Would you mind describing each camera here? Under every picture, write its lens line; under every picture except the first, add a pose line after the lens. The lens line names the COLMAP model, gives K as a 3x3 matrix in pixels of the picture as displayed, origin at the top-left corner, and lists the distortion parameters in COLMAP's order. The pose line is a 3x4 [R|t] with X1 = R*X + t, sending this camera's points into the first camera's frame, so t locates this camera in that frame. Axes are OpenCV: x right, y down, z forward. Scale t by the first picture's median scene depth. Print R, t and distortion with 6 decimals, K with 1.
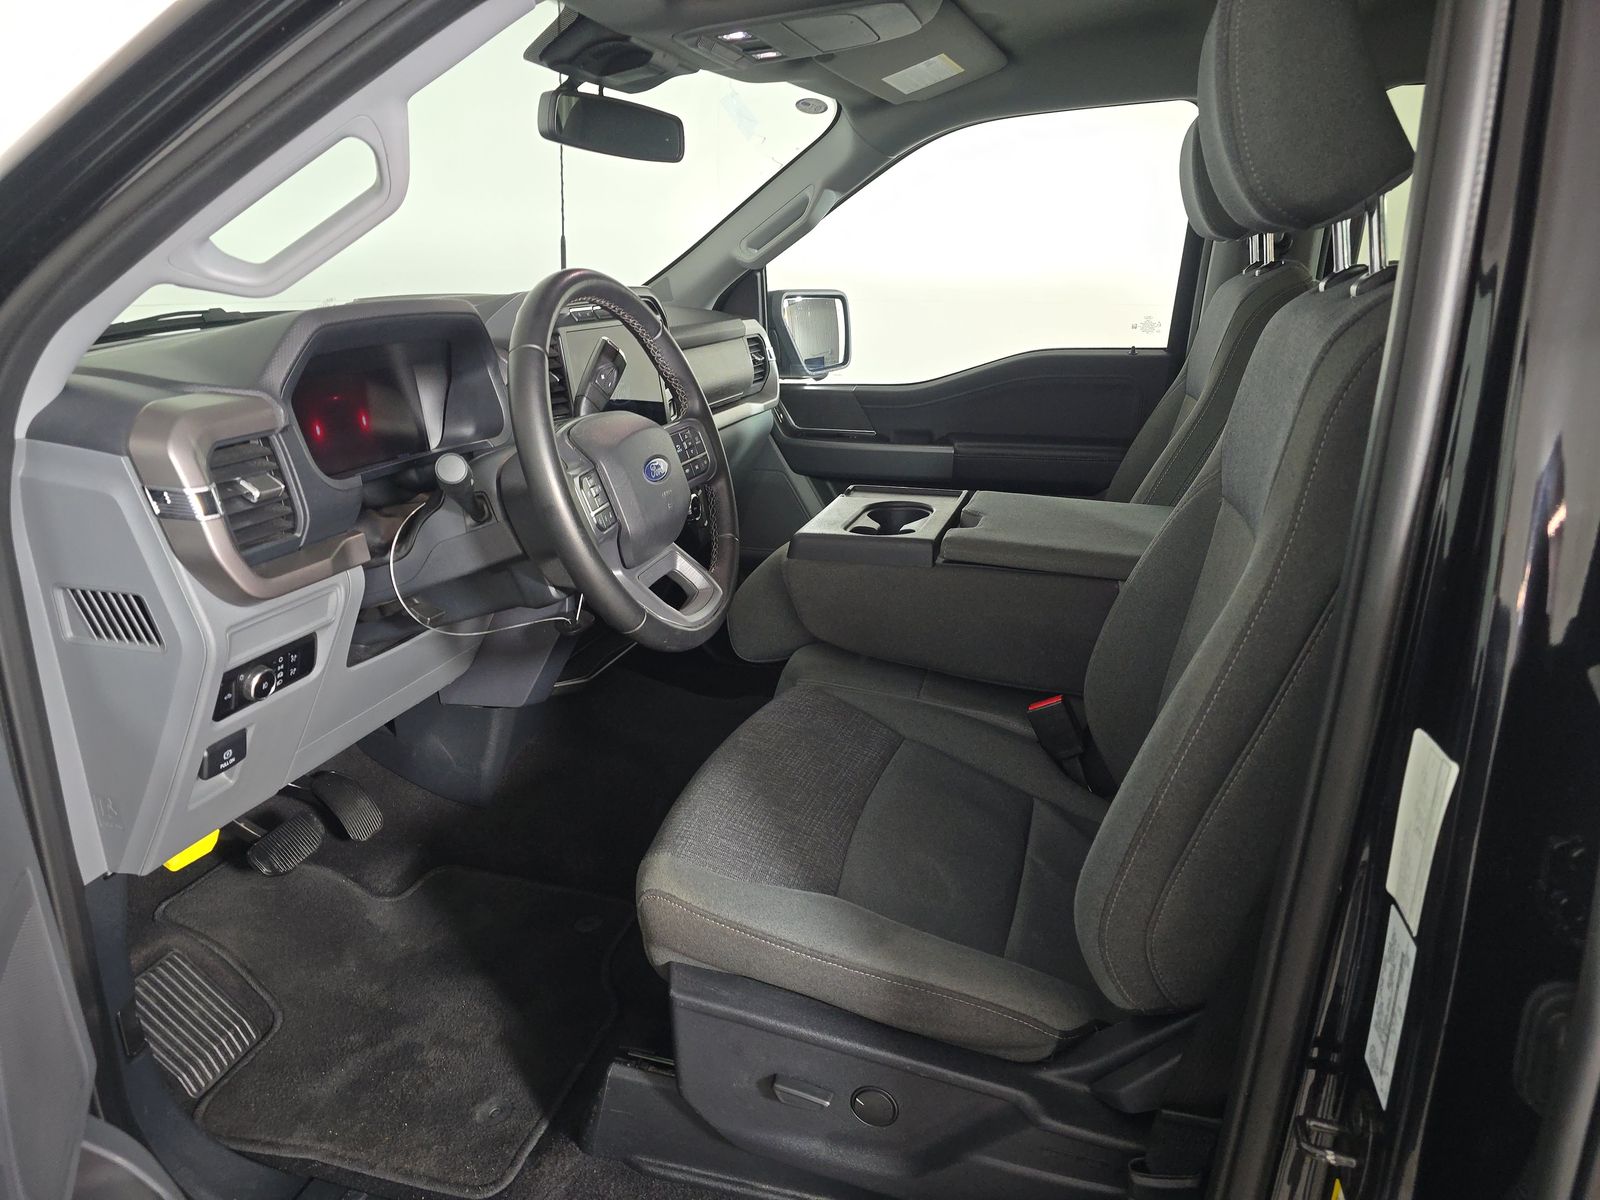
lens RADIAL K [[1120.3, 0, 799.9], [0, 1120.3, 616.2], [0, 0, 1]] dist [0.020179, -0.028806]
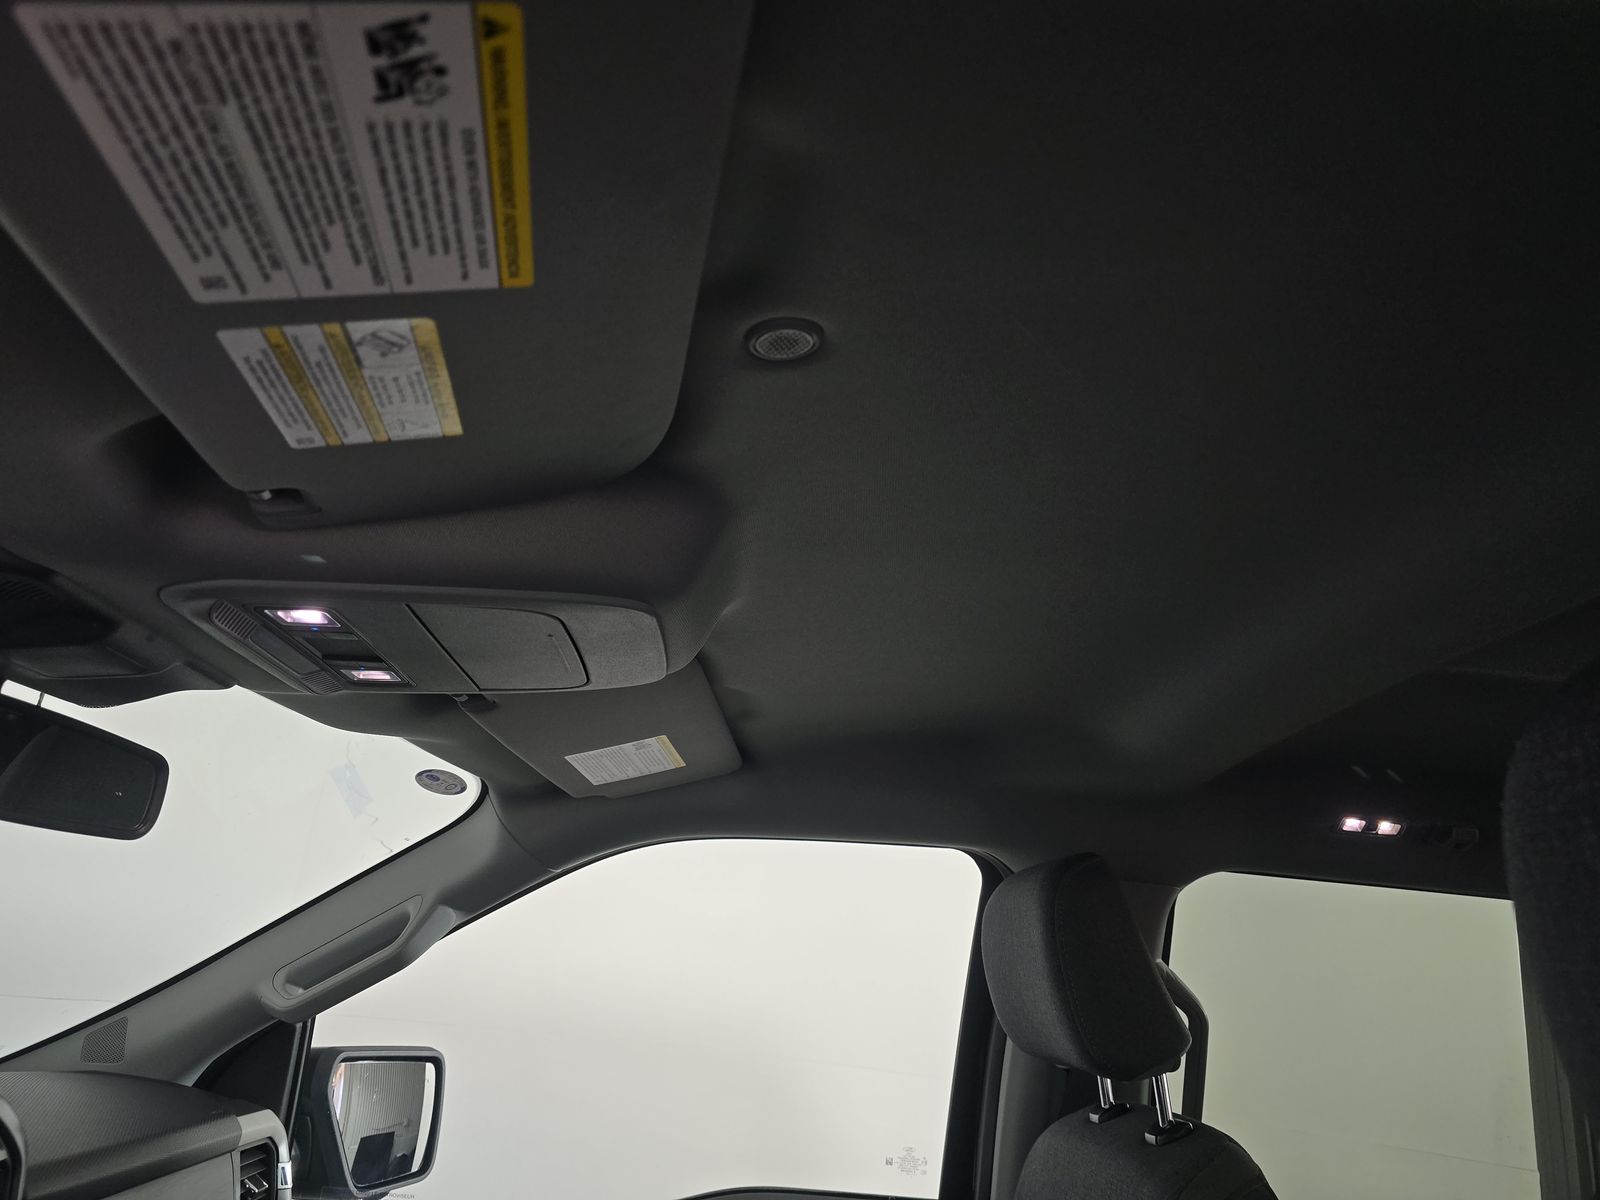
lens RADIAL K [[1120.3, 0, 807.9], [0, 1120.3, 609.6], [0, 0, 1]] dist [0.020179, -0.028806]
pose [[0.939480, 0.192411, 0.283469, 0.005893], [0.004441, 0.820490, -0.571643, -0.157482], [-0.342574, 0.538307, 0.769980, 0.360568]]
